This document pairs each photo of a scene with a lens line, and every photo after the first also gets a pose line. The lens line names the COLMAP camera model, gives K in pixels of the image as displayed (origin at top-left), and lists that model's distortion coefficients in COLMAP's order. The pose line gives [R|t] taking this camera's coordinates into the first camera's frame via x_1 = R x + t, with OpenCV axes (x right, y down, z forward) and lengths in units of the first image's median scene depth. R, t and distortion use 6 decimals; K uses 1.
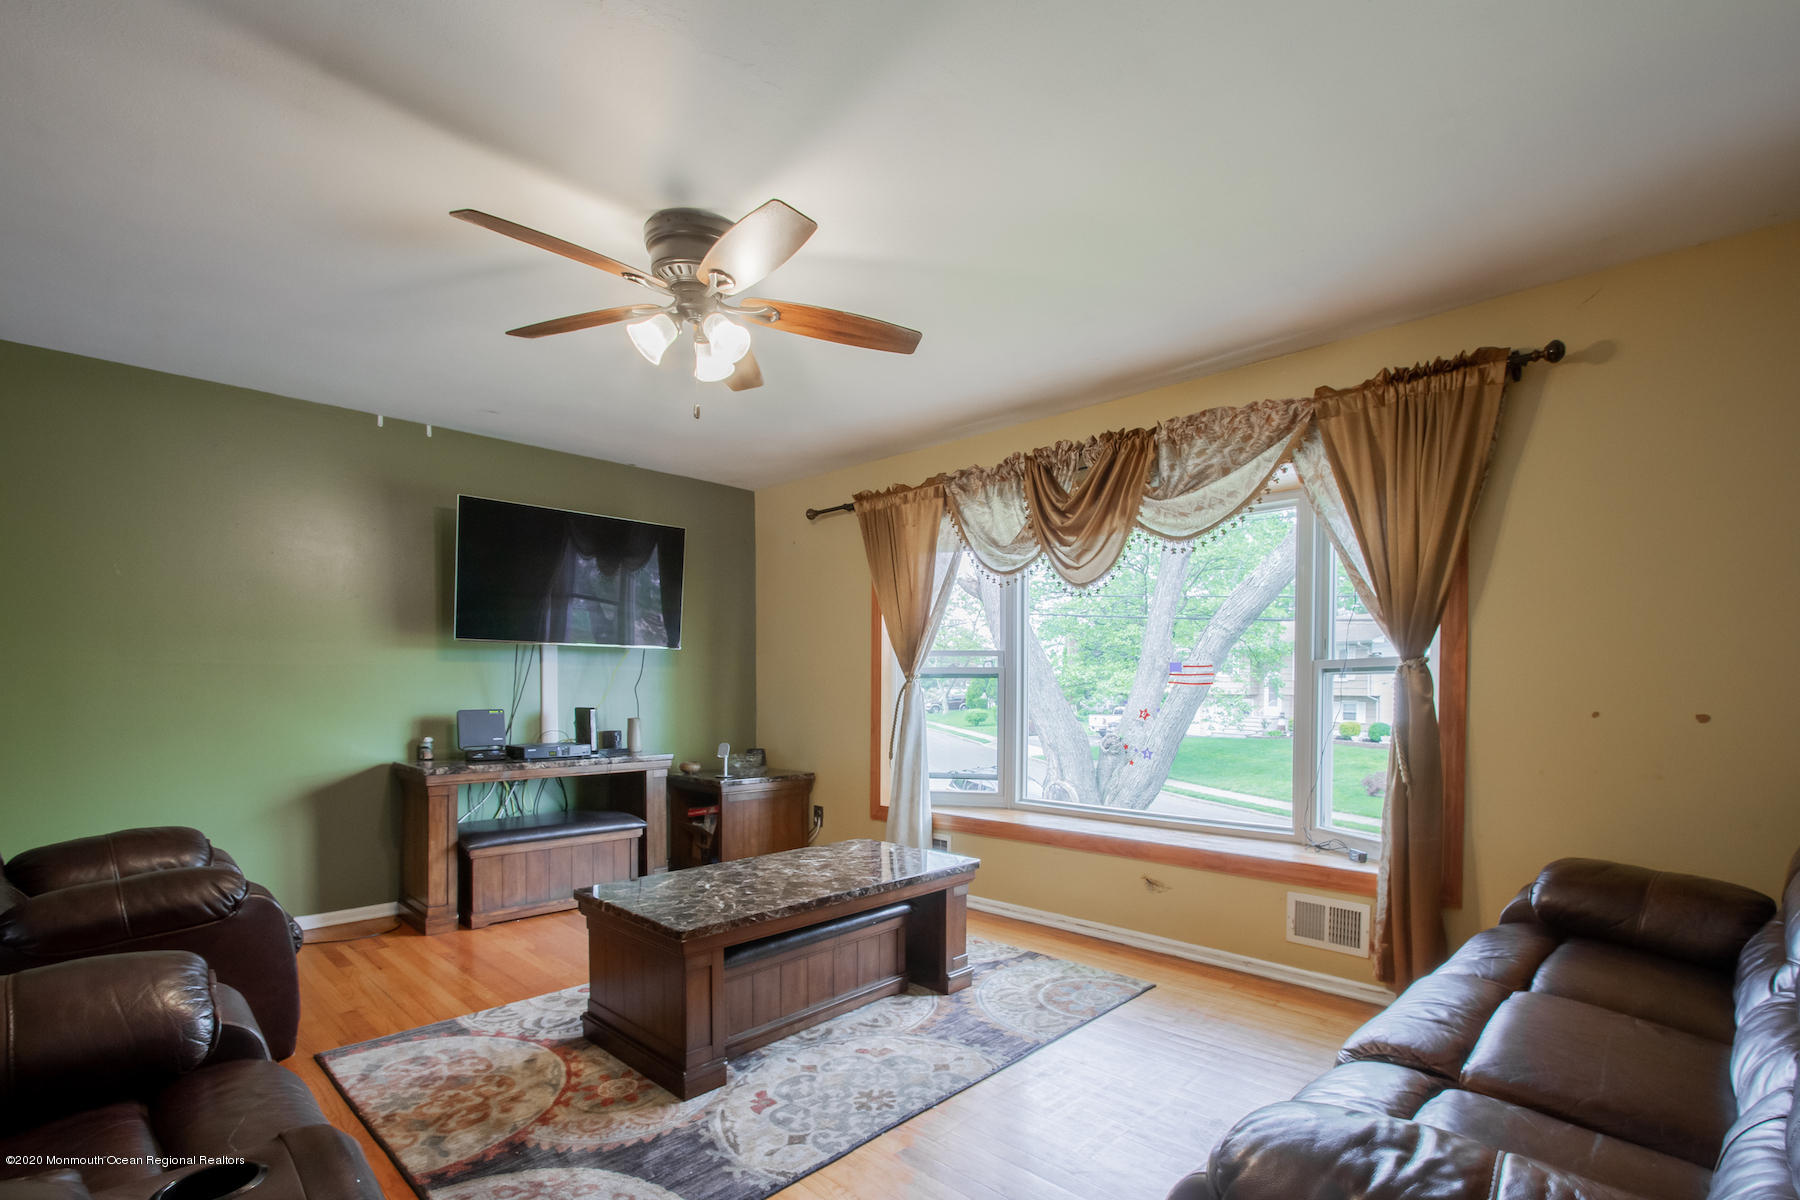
lens RADIAL K [[848.8, 0, 905.4], [0, 848.8, 692.3], [0, 0, 1]] dist [-0.011739, 0.000719]
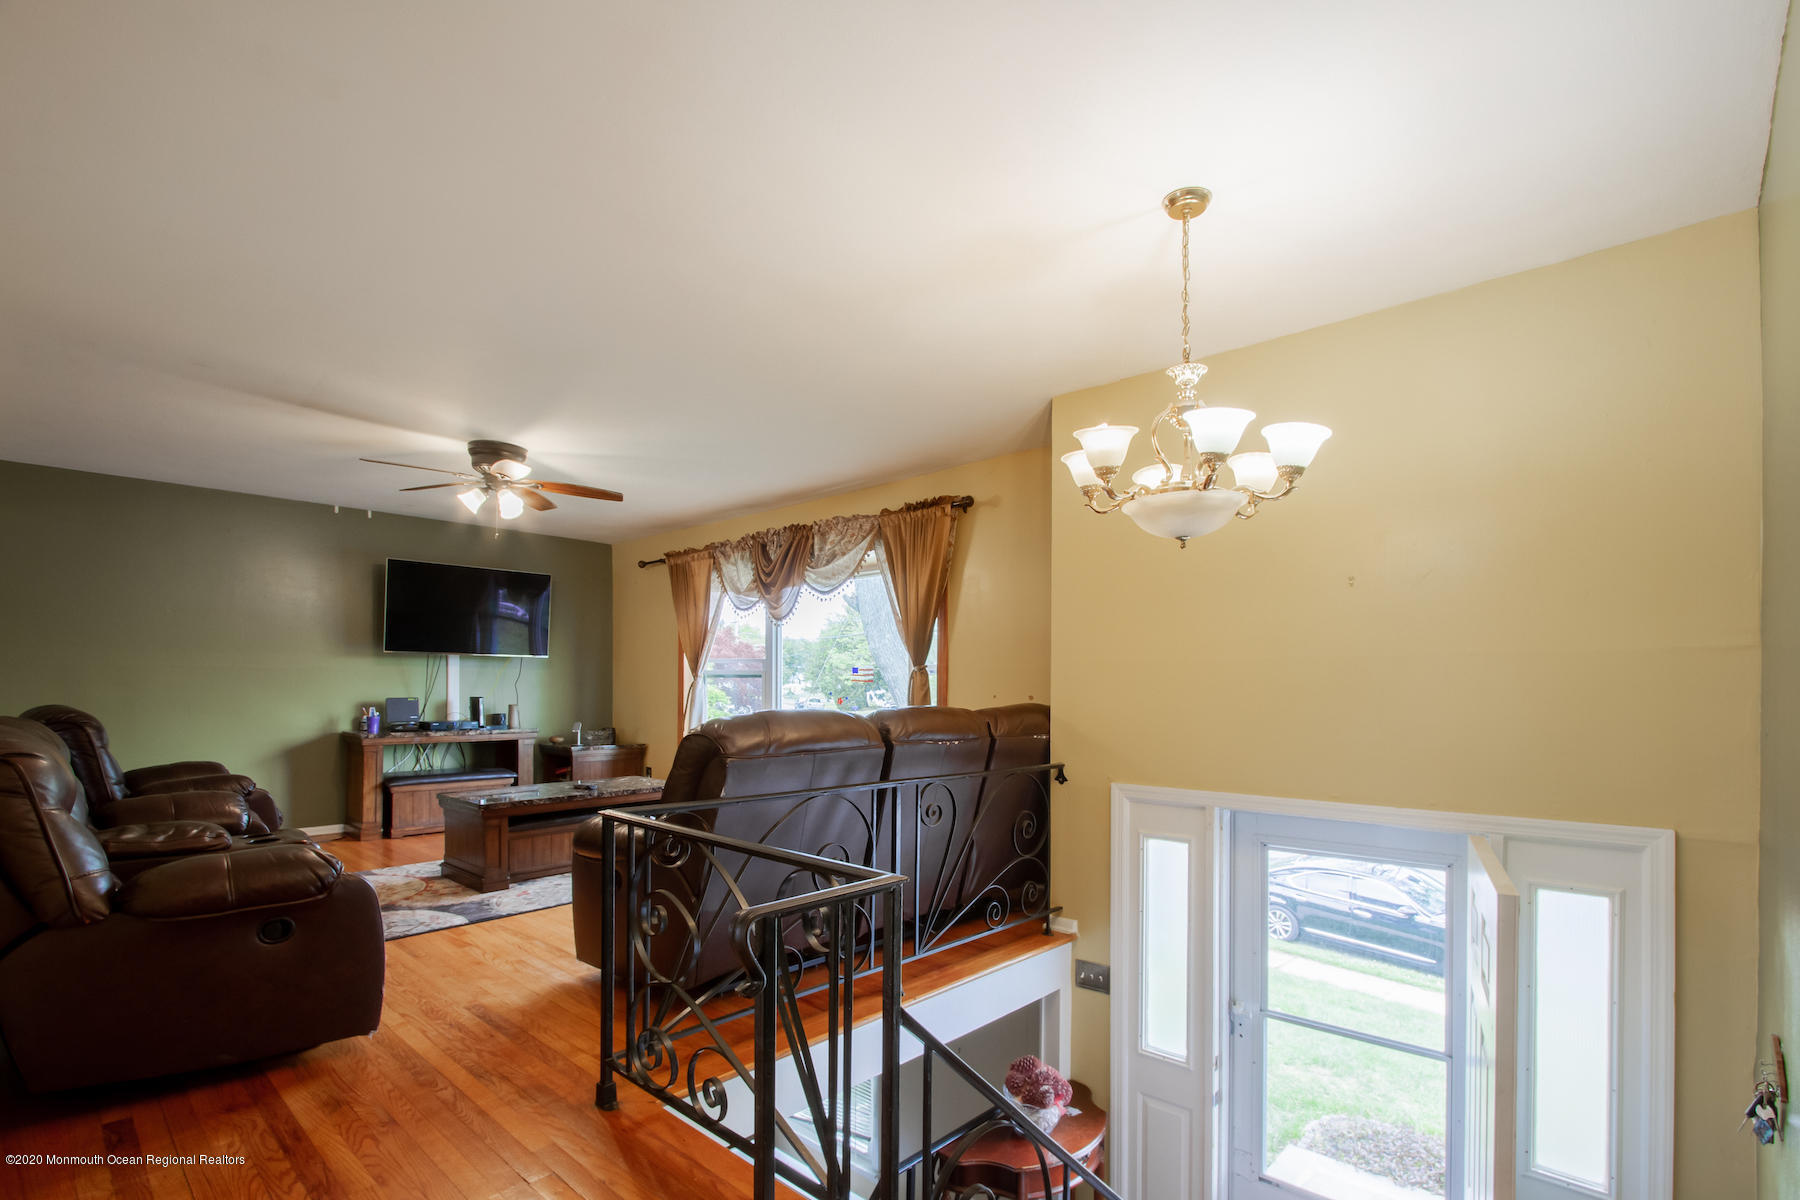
lens RADIAL K [[848.8, 0, 913.0], [0, 848.8, 677.3], [0, 0, 1]] dist [-0.011739, 0.000719]
pose [[0.999604, 0.000757, 0.028127, 0.398066], [-0.000188, 0.999796, -0.020202, 0.015699], [-0.028137, 0.020189, 0.999400, -0.579858]]
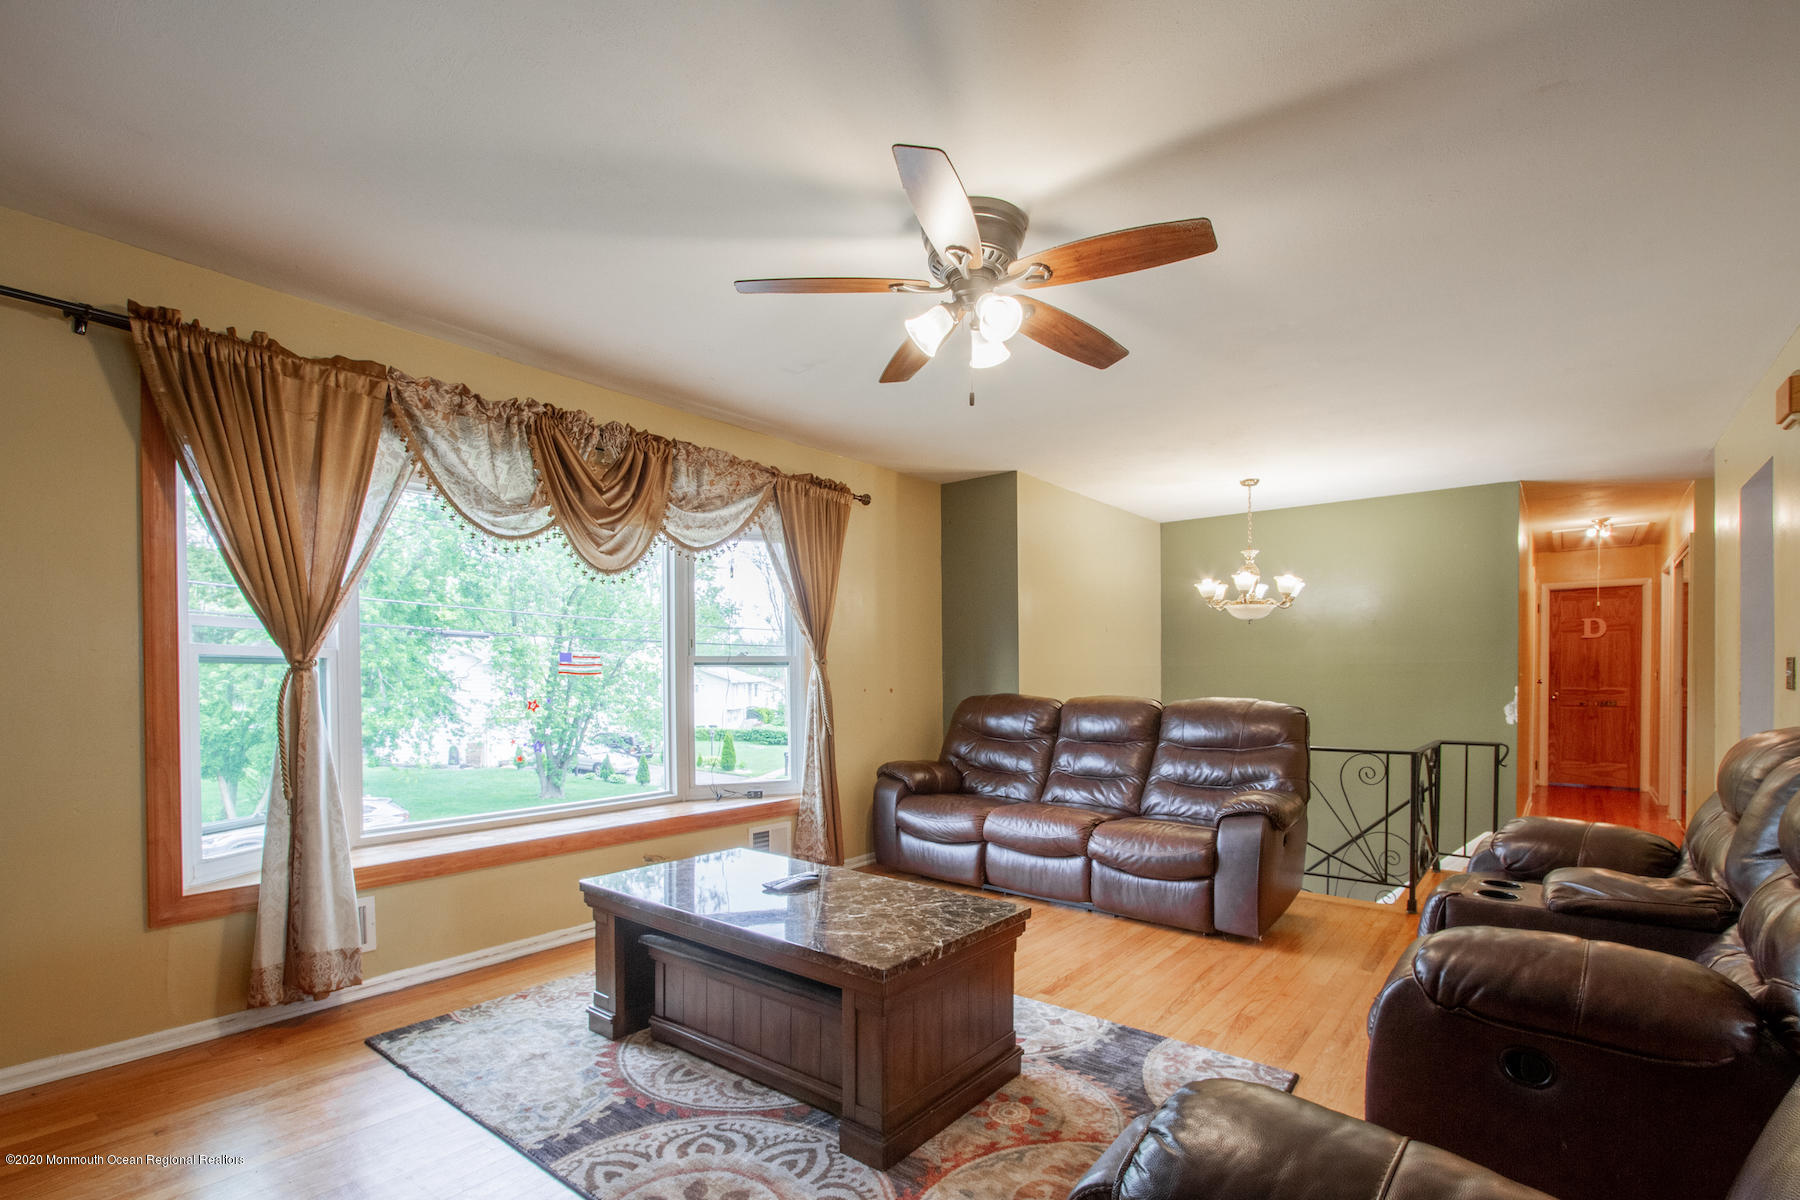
lens RADIAL K [[848.8, 0, 914.5], [0, 848.8, 680.6], [0, 0, 1]] dist [-0.011739, 0.000719]
pose [[-0.112126, -0.006872, 0.993670, -0.761108], [0.008792, 0.999930, 0.007908, -0.006184], [-0.993655, 0.009623, -0.112057, 0.736761]]
